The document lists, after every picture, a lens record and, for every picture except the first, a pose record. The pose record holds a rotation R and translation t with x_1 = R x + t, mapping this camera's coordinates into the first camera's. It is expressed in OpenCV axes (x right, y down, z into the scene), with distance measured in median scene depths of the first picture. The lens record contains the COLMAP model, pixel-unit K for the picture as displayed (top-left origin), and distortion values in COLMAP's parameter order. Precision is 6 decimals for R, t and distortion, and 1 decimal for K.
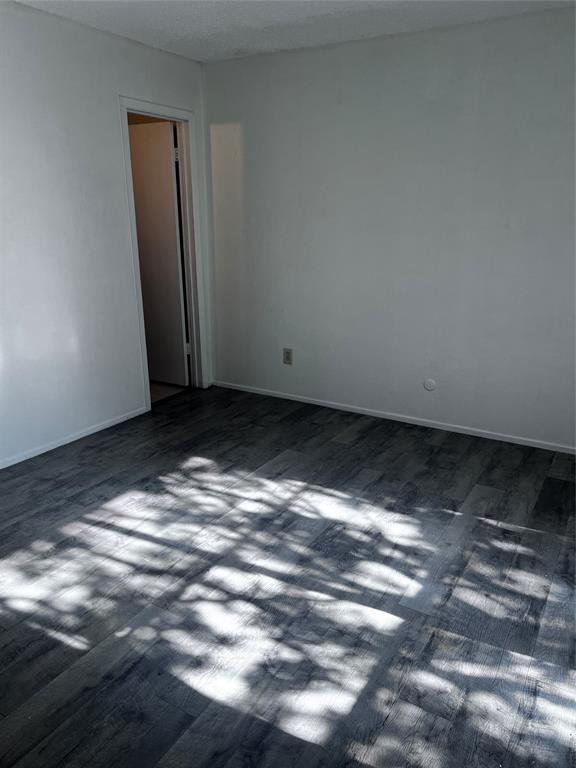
lens RADIAL K [[573.8, 0, 288.0], [0, 573.8, 384.0], [0, 0, 1]] dist [0.073434, -0.085394]
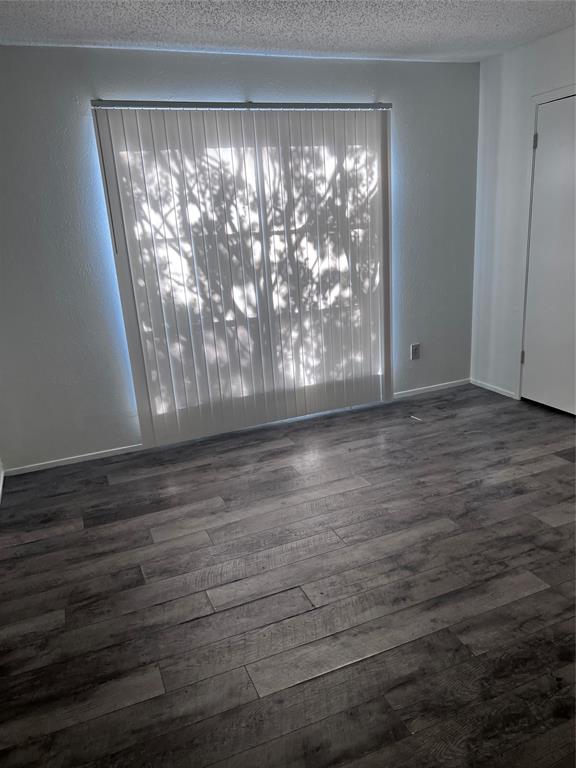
lens RADIAL K [[569.9, 0, 311.5], [0, 569.9, 388.9], [0, 0, 1]] dist [0.071818, -0.092549]
pose [[-0.814516, -0.124068, 0.566719, -0.321862], [0.220768, 0.837082, 0.500556, -0.395462], [-0.536493, 0.532824, -0.654427, 1.308717]]
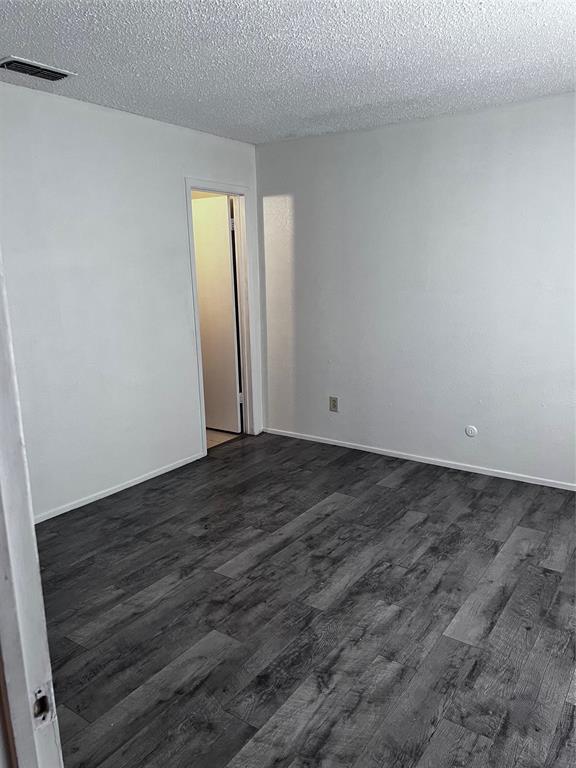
lens RADIAL K [[571.0, 0, 290.4], [0, 571.0, 380.3], [0, 0, 1]] dist [0.074005, -0.083712]
pose [[0.997310, -0.009212, -0.072716, -0.005104], [0.002563, 0.995848, -0.090998, 0.004782], [0.073252, 0.090567, 0.993193, -0.080575]]
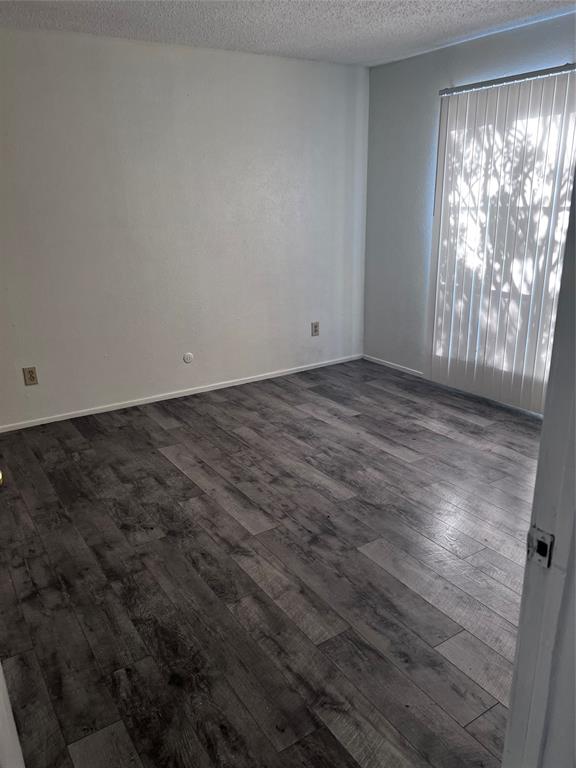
lens RADIAL K [[587.3, 0, 288.0], [0, 587.3, 384.0], [0, 0, 1]] dist [0.065453, -0.107438]
pose [[0.435615, -0.282435, 0.854675, -0.817202], [0.280898, 0.944736, 0.169027, -0.108626], [-0.855182, 0.166446, 0.490877, 0.341726]]
